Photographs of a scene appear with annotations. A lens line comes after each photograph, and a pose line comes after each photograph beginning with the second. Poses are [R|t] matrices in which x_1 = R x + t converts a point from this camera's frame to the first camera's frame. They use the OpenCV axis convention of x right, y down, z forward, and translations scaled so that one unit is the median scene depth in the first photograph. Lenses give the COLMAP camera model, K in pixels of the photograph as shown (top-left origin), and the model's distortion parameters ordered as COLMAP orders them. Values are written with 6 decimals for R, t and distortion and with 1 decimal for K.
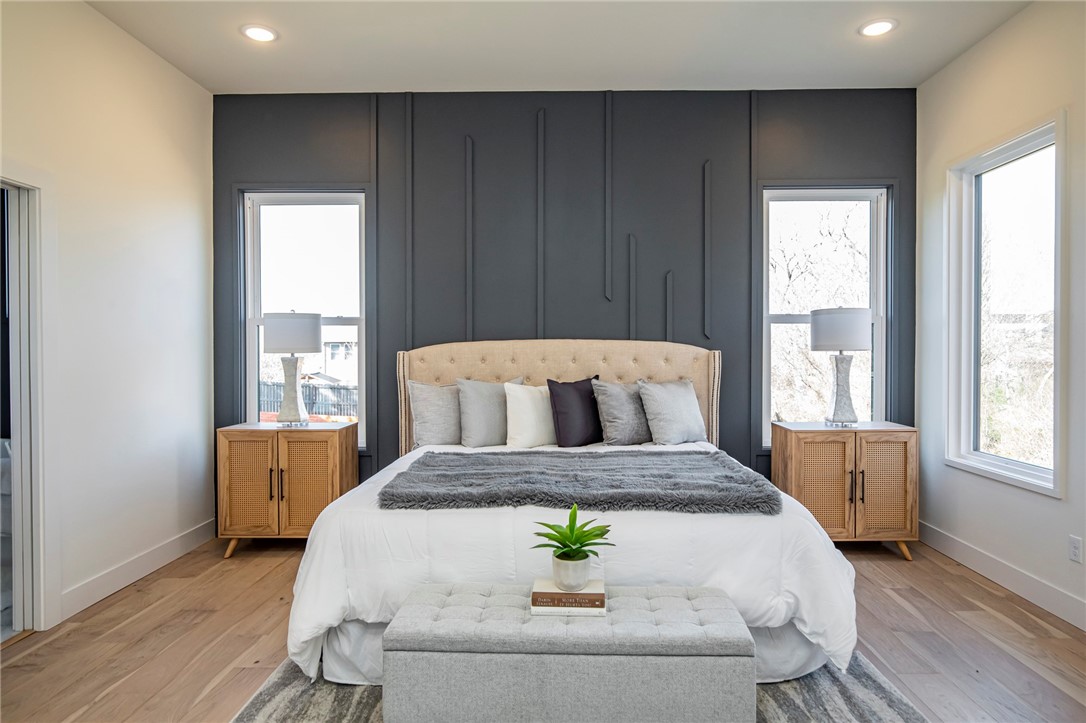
lens RADIAL K [[655.4, 0, 545.7], [0, 655.4, 357.1], [0, 0, 1]] dist [-0.006685, -0.001097]
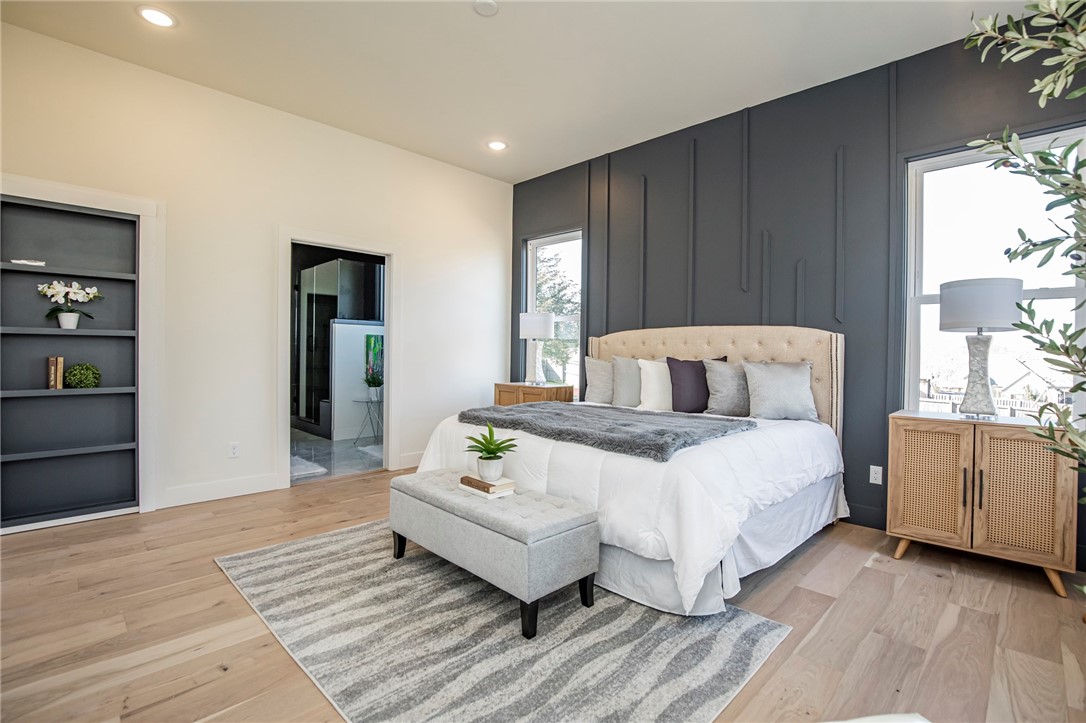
lens RADIAL K [[506.6, 0, 538.2], [0, 506.6, 356.7], [0, 0, 1]] dist [-0.033762, 0.006495]
pose [[0.721883, 0.018038, -0.691780, 0.488316], [-0.026050, 0.999660, -0.001118, 0.040748], [0.691524, 0.018828, 0.722108, 0.136149]]
